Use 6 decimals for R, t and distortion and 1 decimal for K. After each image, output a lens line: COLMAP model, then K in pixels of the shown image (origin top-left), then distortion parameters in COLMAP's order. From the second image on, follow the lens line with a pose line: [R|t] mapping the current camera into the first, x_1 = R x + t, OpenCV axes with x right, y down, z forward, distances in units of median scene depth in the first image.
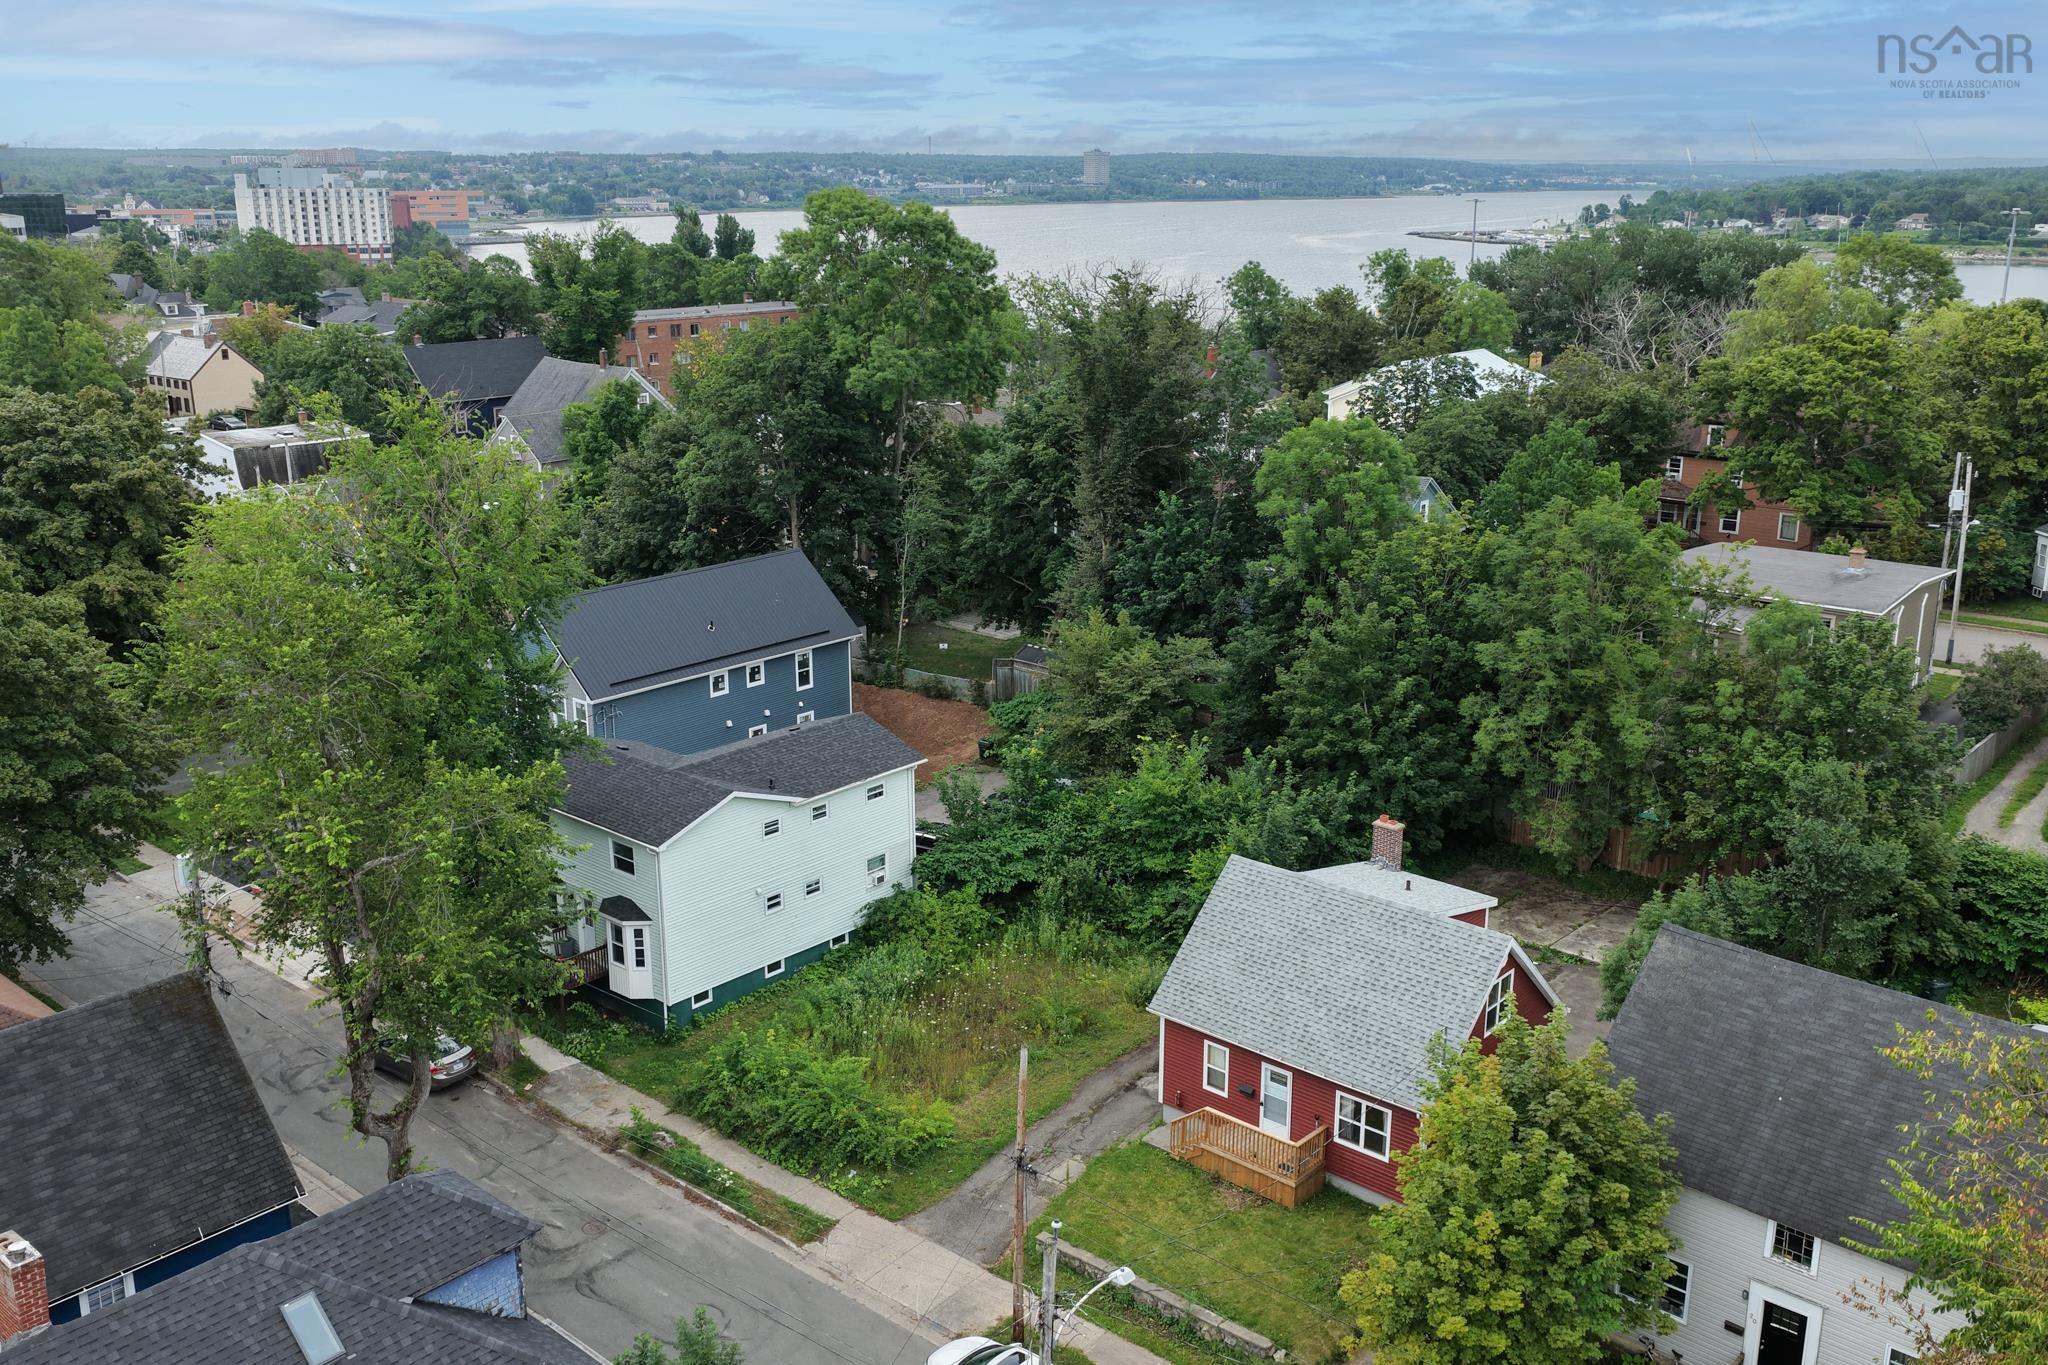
lens RADIAL K [[1858.7, 0, 1024.0], [0, 1858.7, 682.5], [0, 0, 1]] dist [0.011077, 0.007918]
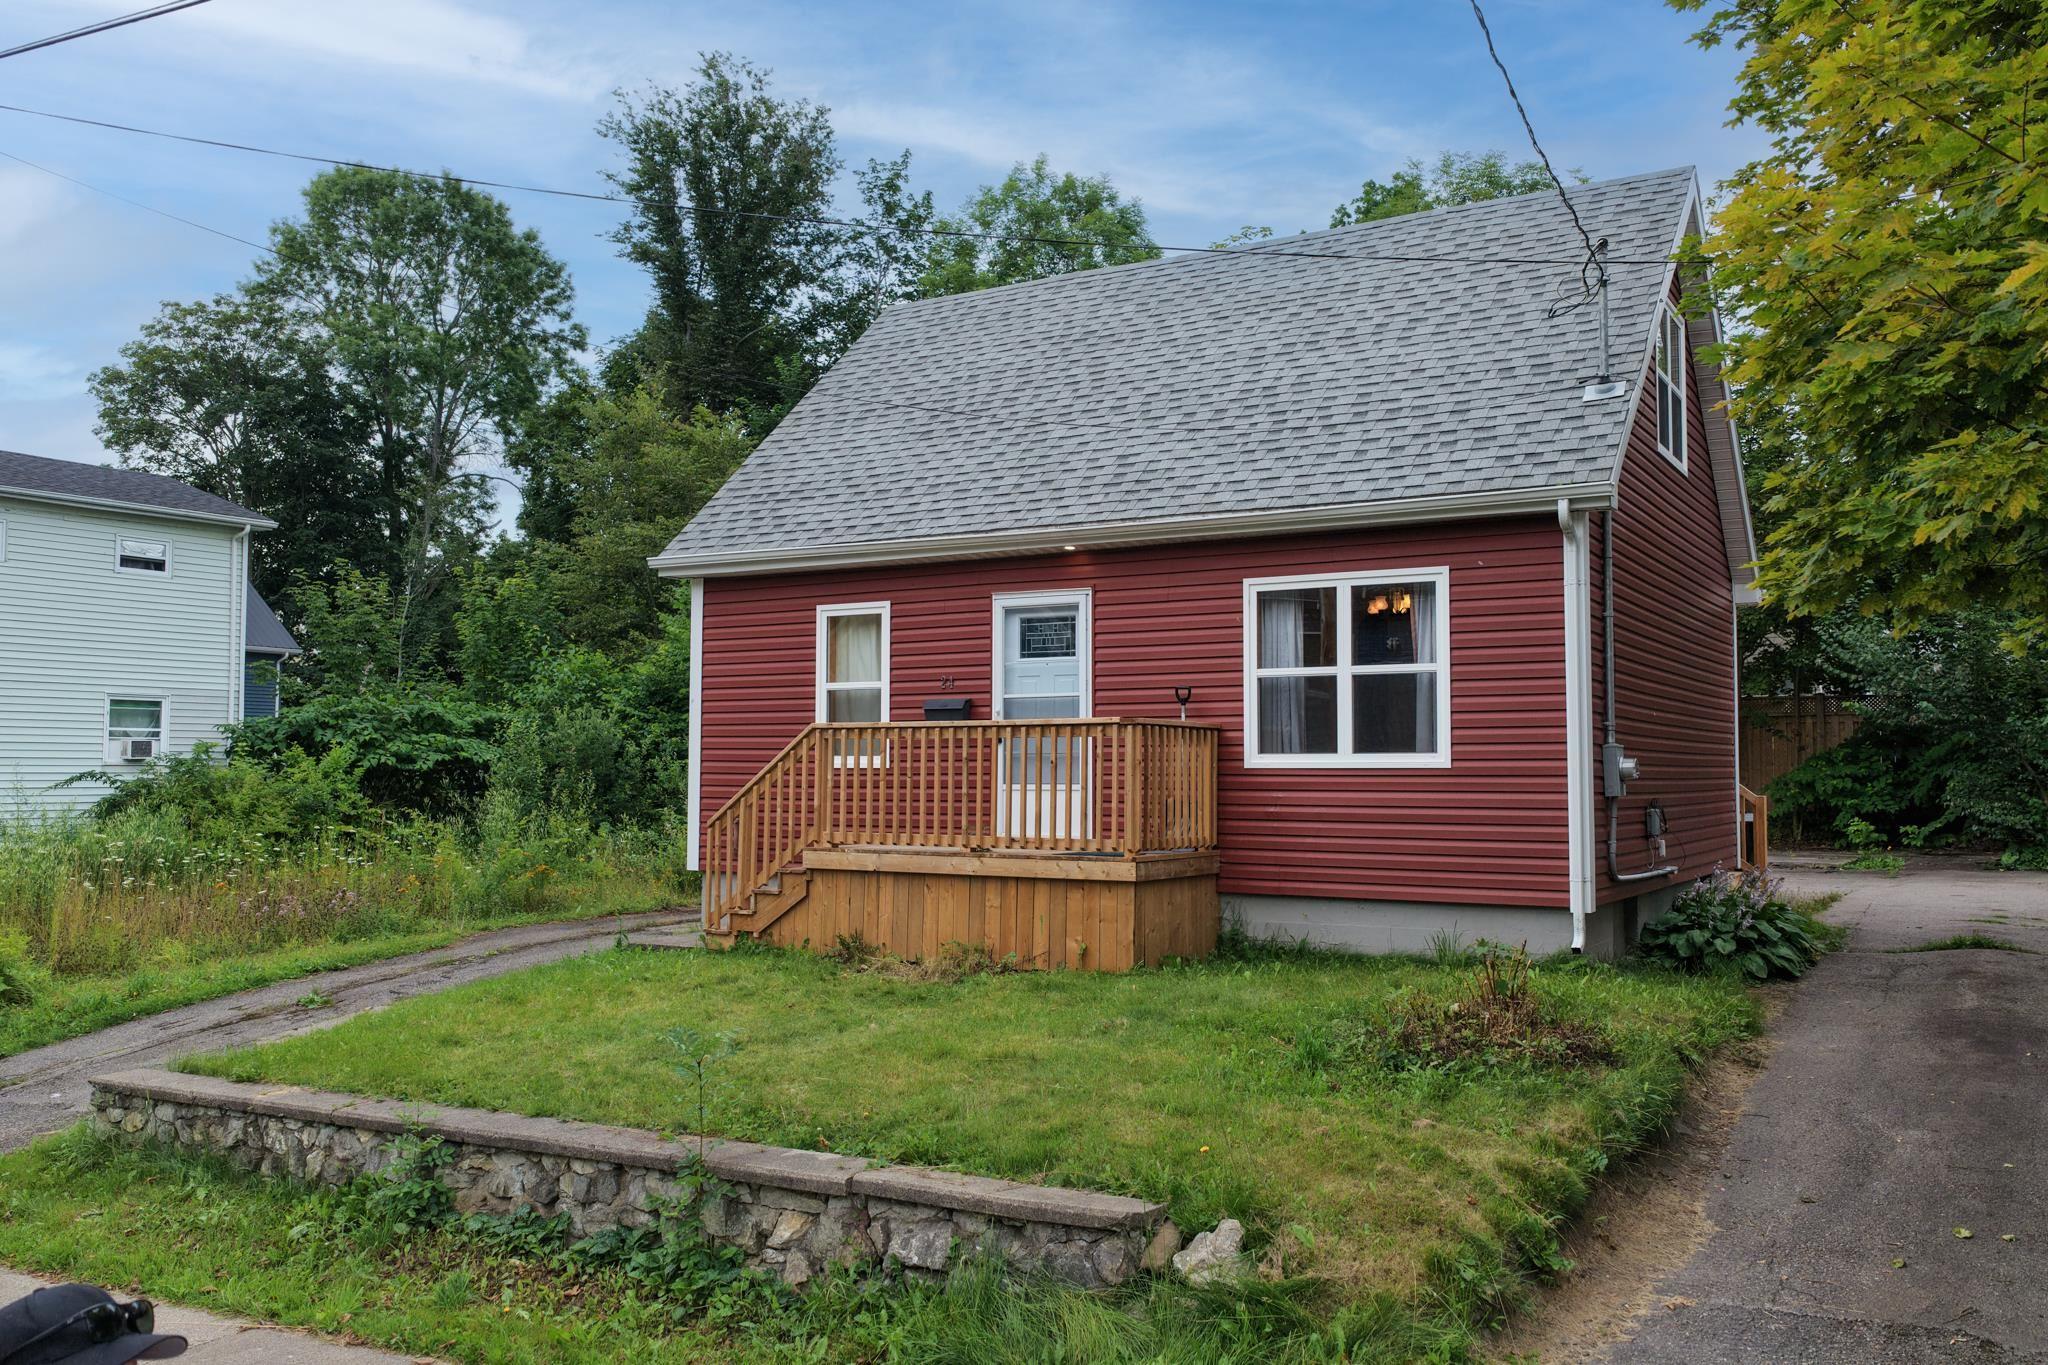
lens RADIAL K [[1716.5, 0, 1020.0], [0, 1716.5, 679.3], [0, 0, 1]] dist [-0.003916, 0.025486]
pose [[0.983355, 0.011796, 0.181309, 0.079620], [0.048413, 0.944802, -0.324044, 0.314887], [-0.175124, 0.327428, 0.928505, 0.733084]]
